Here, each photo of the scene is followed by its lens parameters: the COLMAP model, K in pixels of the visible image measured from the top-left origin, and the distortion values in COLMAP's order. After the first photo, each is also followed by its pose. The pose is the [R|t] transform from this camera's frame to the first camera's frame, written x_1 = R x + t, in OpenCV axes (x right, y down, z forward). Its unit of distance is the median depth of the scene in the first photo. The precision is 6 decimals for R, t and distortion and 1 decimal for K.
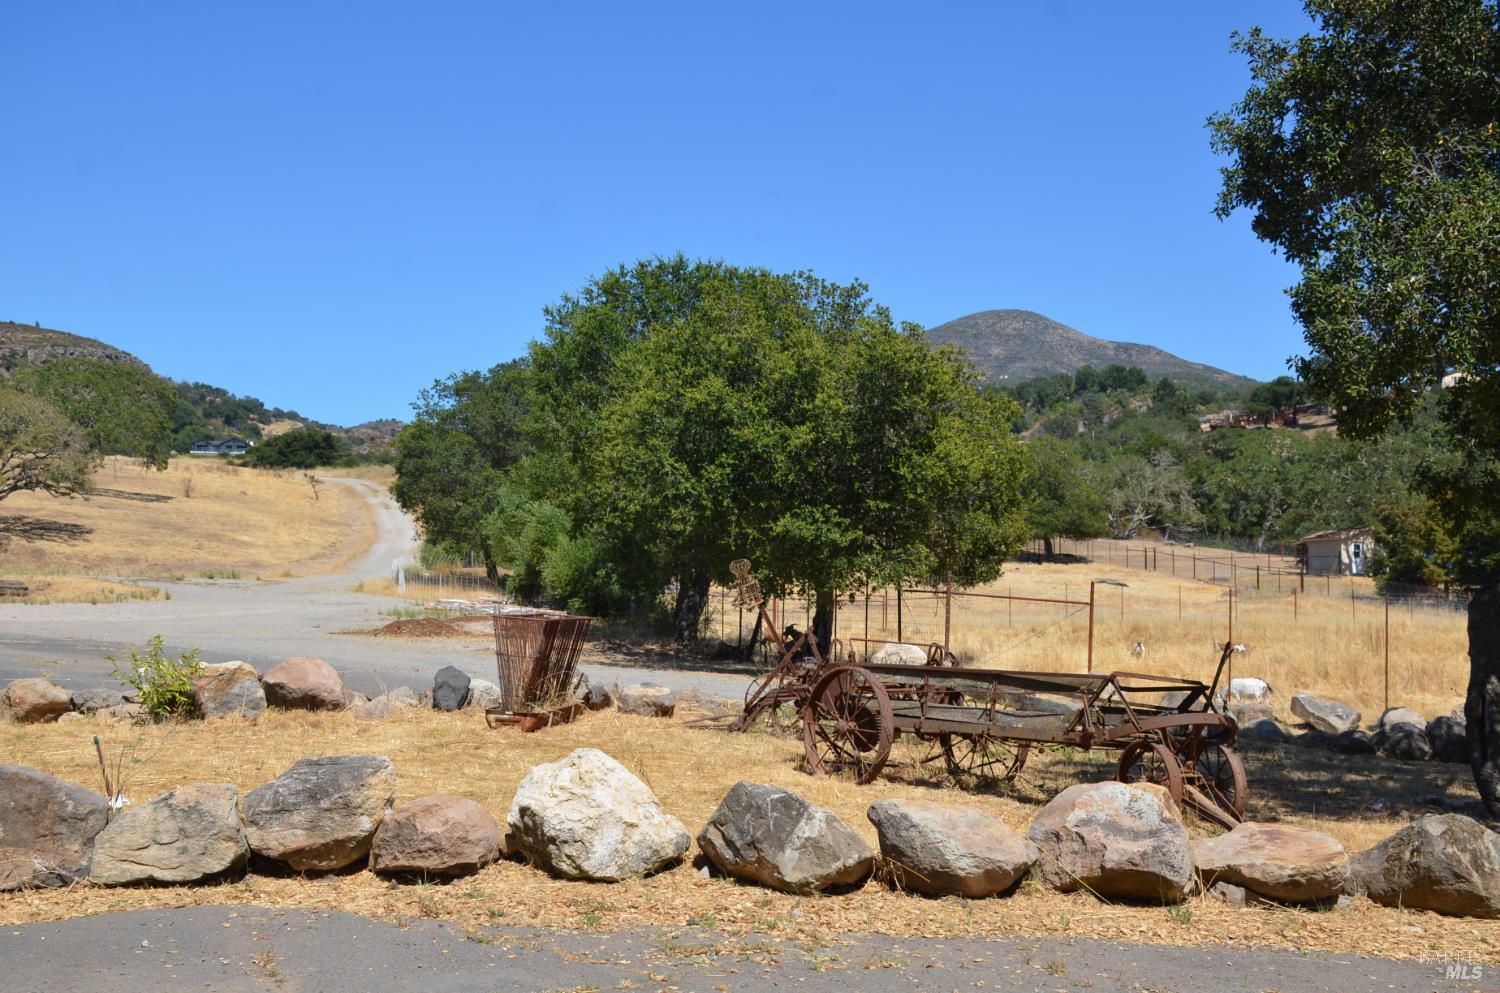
lens RADIAL K [[1865.1, 0, 750.1], [0, 1865.1, 511.6], [0, 0, 1]] dist [0.017239, 0.504661]
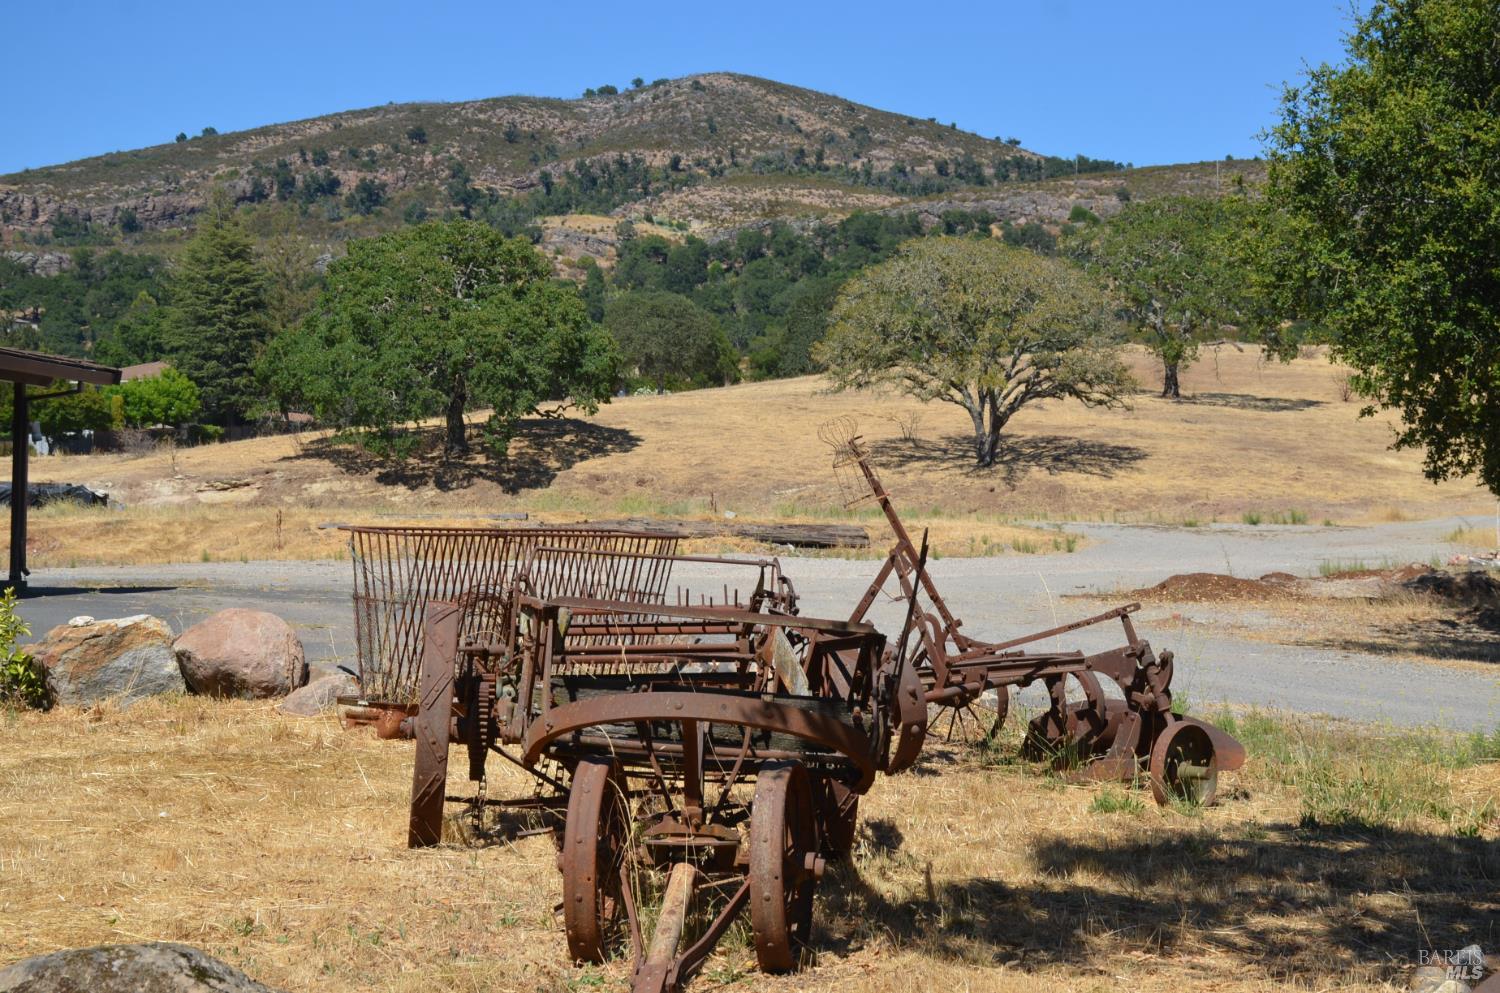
lens RADIAL K [[2911.0, 0, 750.0], [0, 2911.0, 496.5], [0, 0, 1]] dist [0.430936, -0.106083]
pose [[0.850978, -0.022962, -0.524699, 0.071791], [0.034658, 0.999321, 0.012478, 0.006836], [0.524056, -0.028803, 0.851197, 0.054887]]
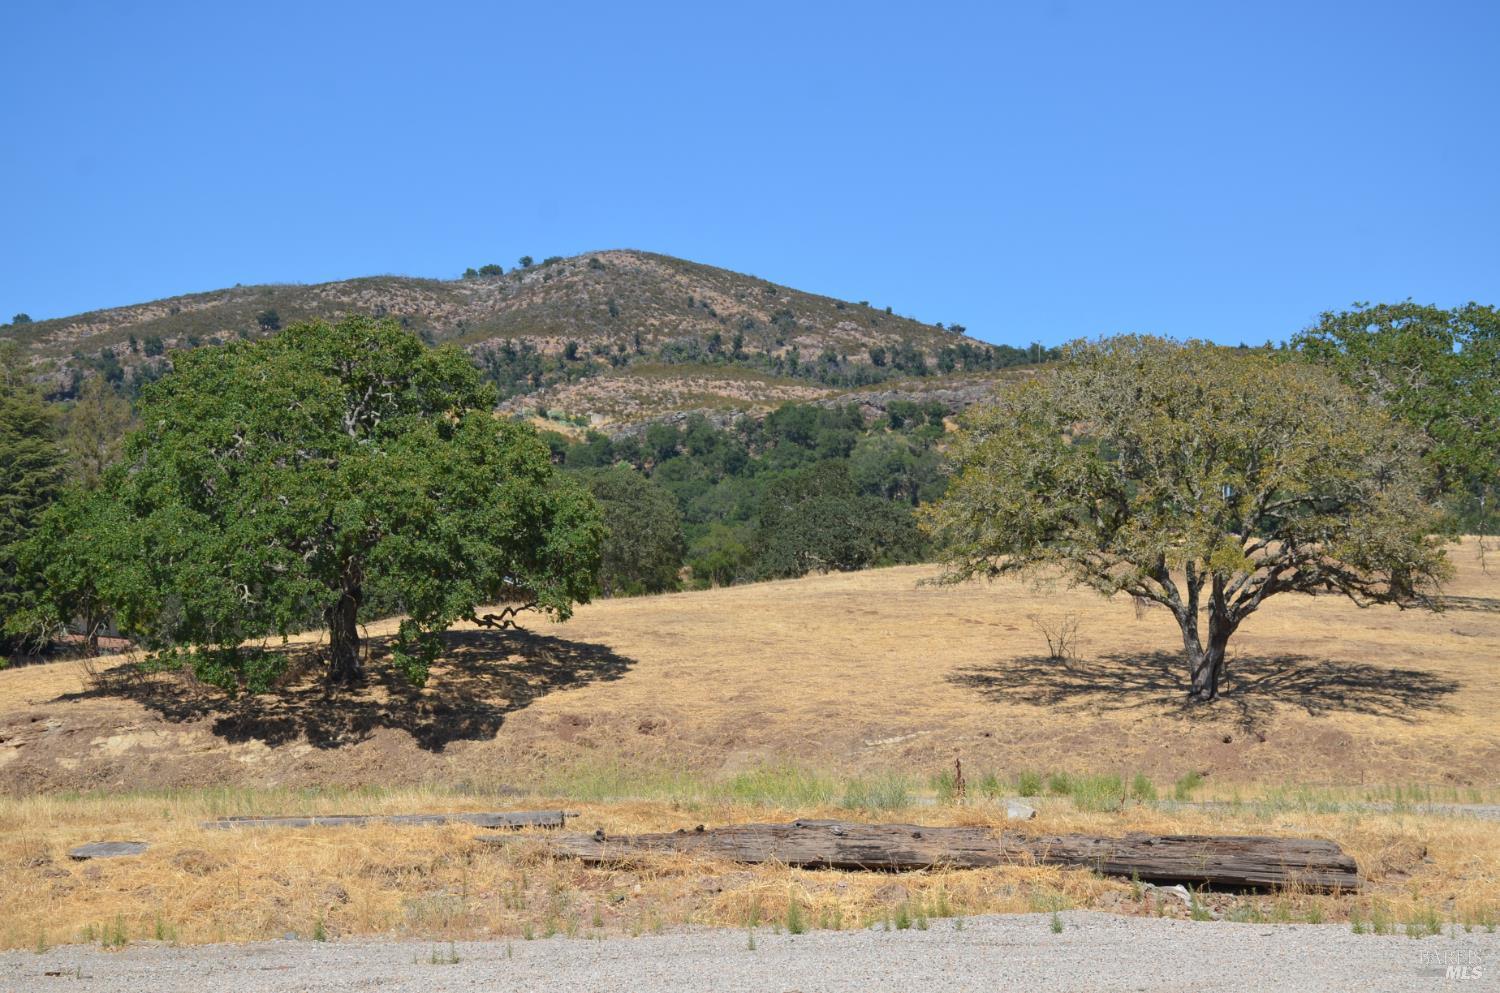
lens RADIAL K [[3314.2, 0, 750.0], [0, 3314.2, 496.5], [0, 0, 1]] dist [0.554368, 0.181626]
pose [[0.866377, -0.063021, -0.495398, -0.114816], [0.039278, 0.997532, -0.058208, 0.006106], [0.497843, 0.030972, 0.866714, 0.286199]]
